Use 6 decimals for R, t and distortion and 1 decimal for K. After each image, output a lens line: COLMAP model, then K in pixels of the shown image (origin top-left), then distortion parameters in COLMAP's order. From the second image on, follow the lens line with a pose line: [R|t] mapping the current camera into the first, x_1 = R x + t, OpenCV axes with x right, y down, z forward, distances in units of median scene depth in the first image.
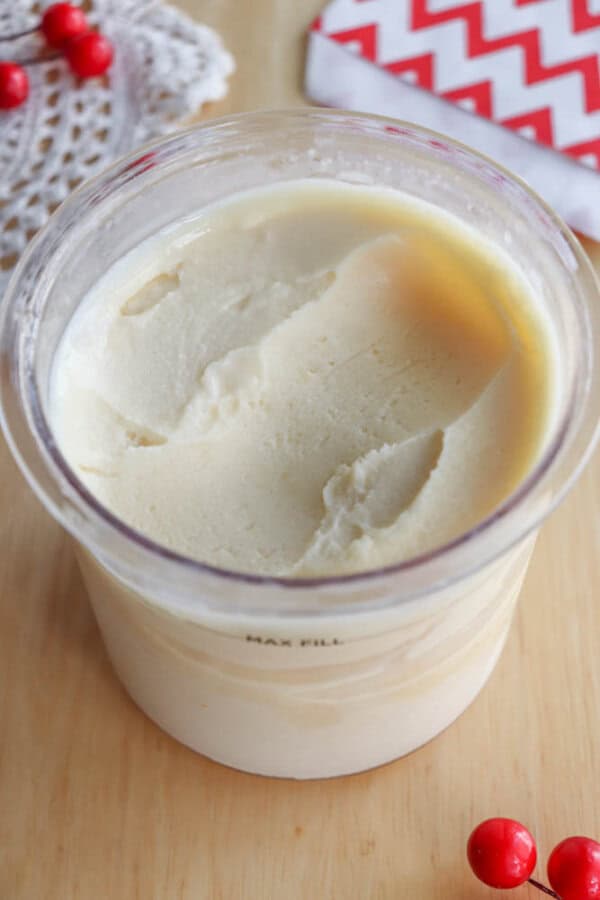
lens RADIAL K [[1550.3, 0, 300.0], [0, 1550.3, 450.0], [0, 0, 1]] dist [-0.026096, 0.166546]
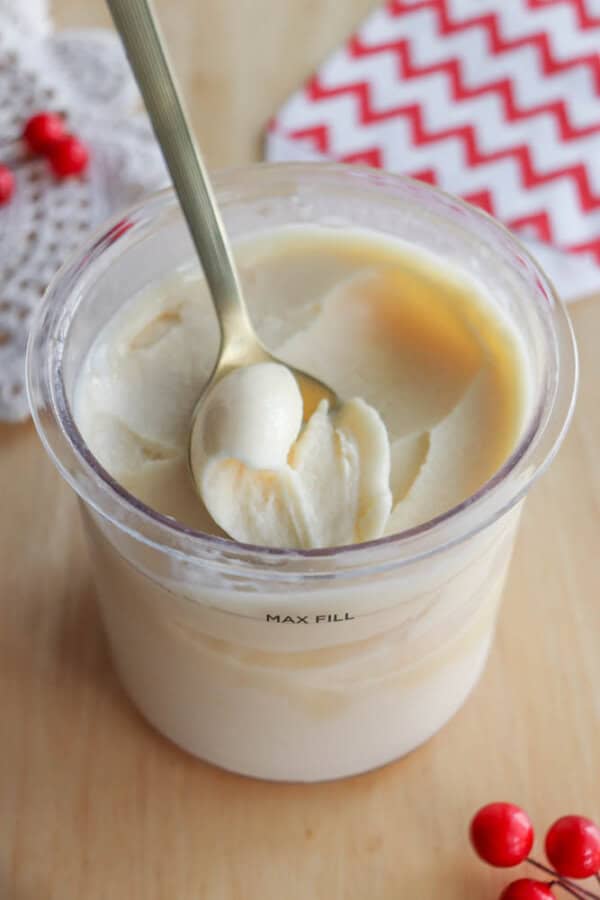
lens RADIAL K [[1550.3, 0, 300.0], [0, 1550.3, 450.0], [0, 0, 1]] dist [-0.026096, 0.166546]
pose [[0.997735, -0.046002, 0.049068, -0.050415], [0.051034, 0.992972, -0.106779, 0.104036], [-0.043812, 0.109041, 0.993071, -0.092299]]
